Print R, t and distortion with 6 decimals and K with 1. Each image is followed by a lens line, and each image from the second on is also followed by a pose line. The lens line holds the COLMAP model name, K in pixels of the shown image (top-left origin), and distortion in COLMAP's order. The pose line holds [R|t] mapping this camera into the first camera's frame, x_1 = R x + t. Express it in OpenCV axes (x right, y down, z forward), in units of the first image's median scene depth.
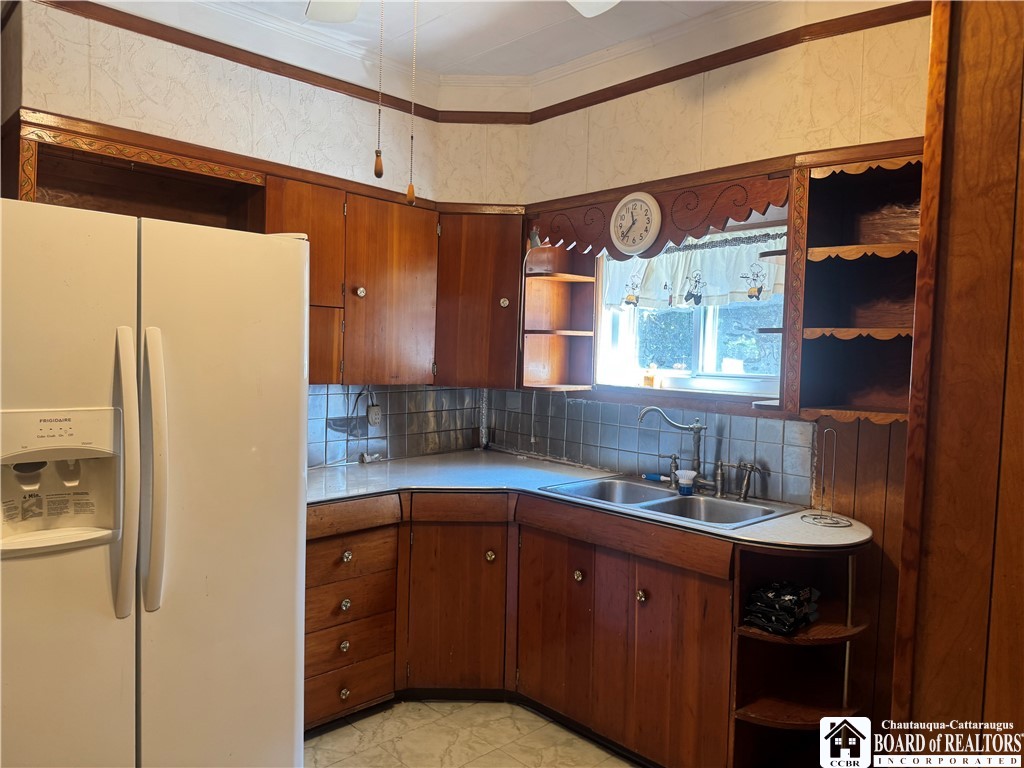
lens RADIAL K [[722.9, 0, 522.4], [0, 722.9, 376.9], [0, 0, 1]] dist [-0.002777, -0.036141]
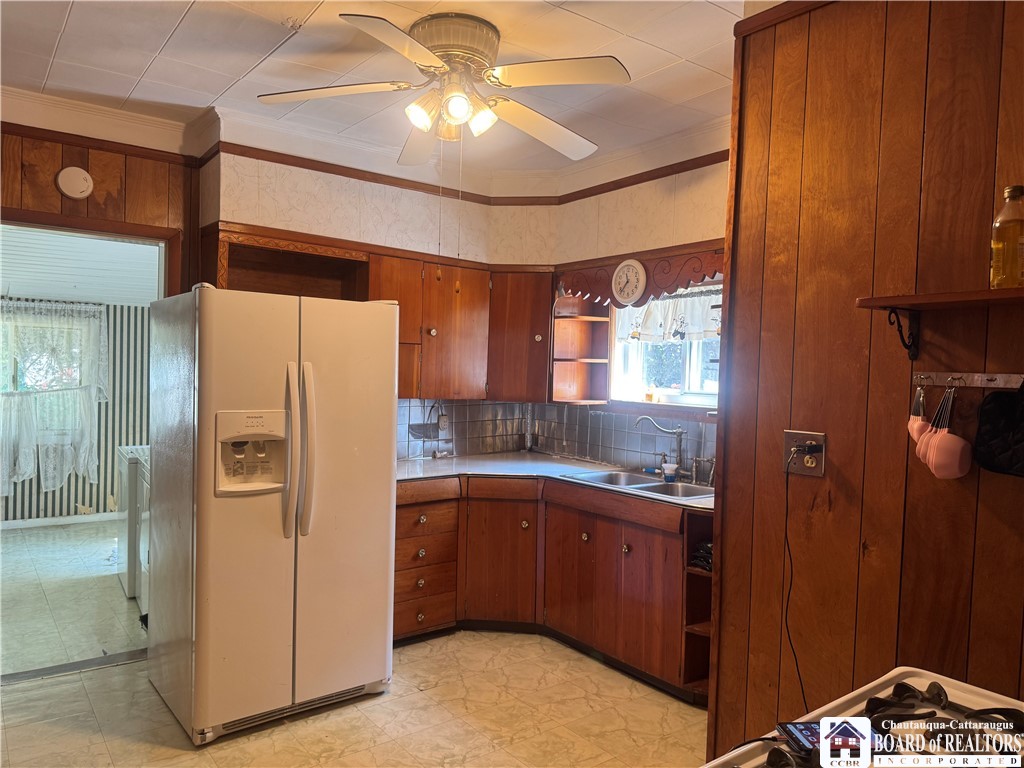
lens RADIAL K [[722.9, 0, 509.6], [0, 722.9, 389.3], [0, 0, 1]] dist [-0.002777, -0.036141]
pose [[0.992165, 0.002046, -0.124918, 0.101275], [-0.003225, 0.999952, -0.009238, 0.004701], [0.124893, 0.009569, 0.992124, -0.382466]]
